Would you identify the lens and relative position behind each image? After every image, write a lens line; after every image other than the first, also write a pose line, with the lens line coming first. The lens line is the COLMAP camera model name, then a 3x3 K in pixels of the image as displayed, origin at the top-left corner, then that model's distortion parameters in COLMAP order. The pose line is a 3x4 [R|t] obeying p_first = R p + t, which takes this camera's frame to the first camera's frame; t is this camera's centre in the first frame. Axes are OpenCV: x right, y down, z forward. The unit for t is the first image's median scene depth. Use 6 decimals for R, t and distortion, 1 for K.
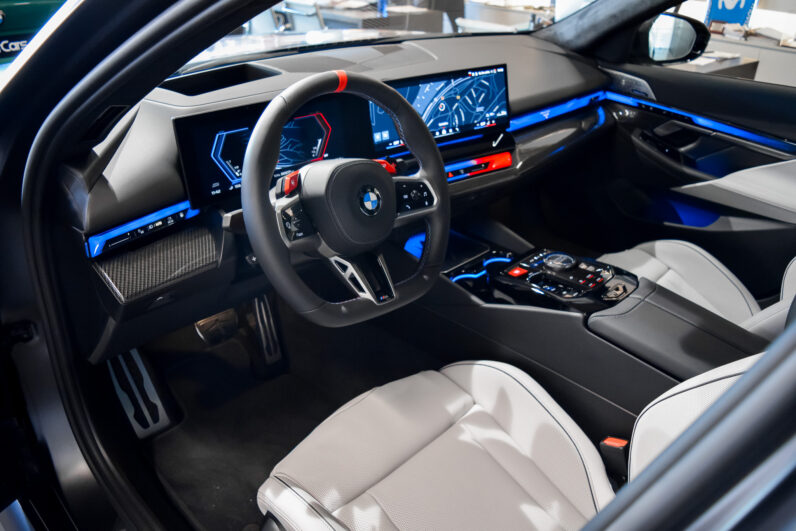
lens RADIAL K [[623.2, 0, 398.0], [0, 623.2, 265.5], [0, 0, 1]] dist [-0.088523, 0.001493]
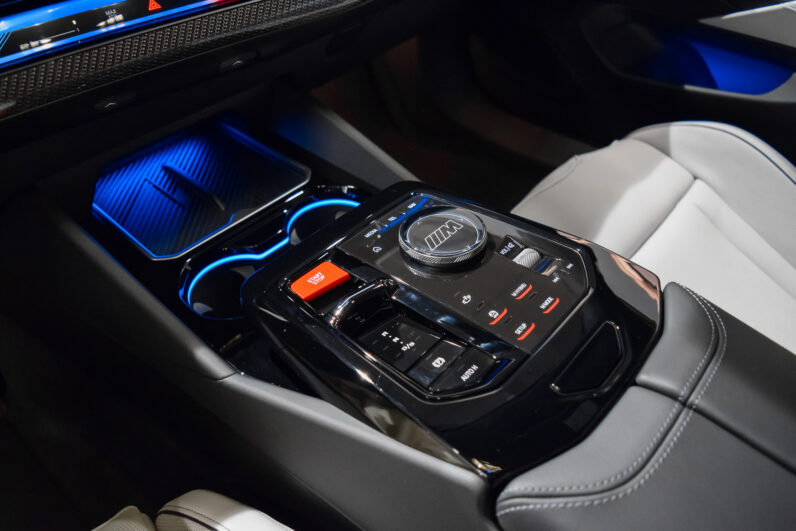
lens RADIAL K [[623.2, 0, 398.0], [0, 623.2, 265.5], [0, 0, 1]] dist [-0.088523, 0.001493]
pose [[0.998201, -0.053260, 0.027533, 0.196094], [0.045434, 0.971591, 0.232266, -0.066063], [-0.039121, -0.230597, 0.972263, 0.565727]]
